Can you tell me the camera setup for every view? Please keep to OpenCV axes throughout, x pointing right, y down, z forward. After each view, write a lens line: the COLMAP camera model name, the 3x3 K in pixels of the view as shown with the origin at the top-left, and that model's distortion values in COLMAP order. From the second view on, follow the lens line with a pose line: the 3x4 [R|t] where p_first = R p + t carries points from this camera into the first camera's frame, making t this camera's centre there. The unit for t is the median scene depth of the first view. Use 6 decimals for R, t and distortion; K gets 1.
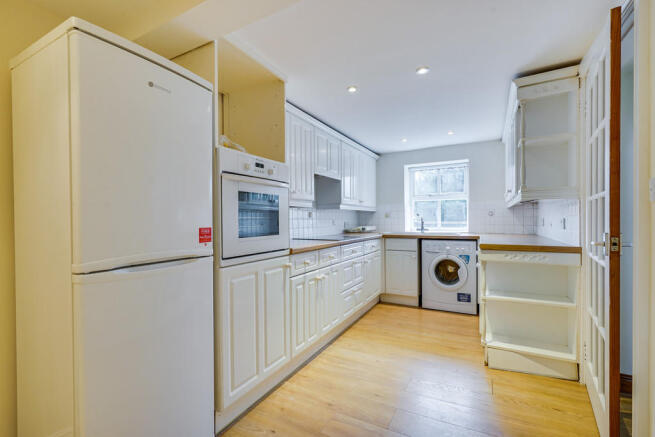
lens RADIAL K [[291.6, 0, 327.2], [0, 291.6, 219.8], [0, 0, 1]] dist [-0.002277, 0.000636]
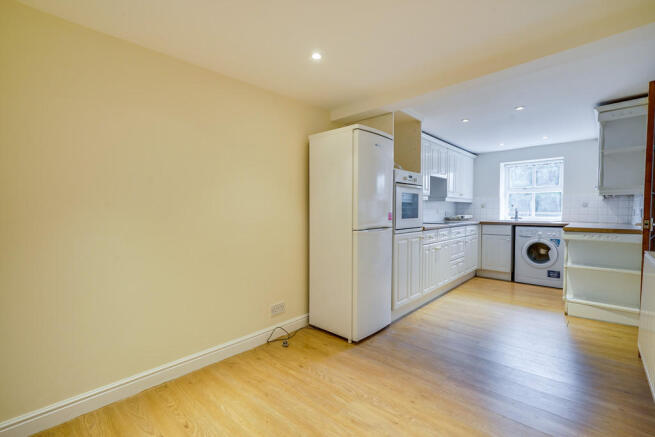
lens RADIAL K [[291.6, 0, 328.0], [0, 291.6, 218.4], [0, 0, 1]] dist [-0.002277, 0.000636]
pose [[0.967283, 0.014067, -0.253310, -0.153737], [-0.006308, 0.999487, 0.031415, 0.003519], [0.253622, -0.028789, 0.966875, -0.457767]]
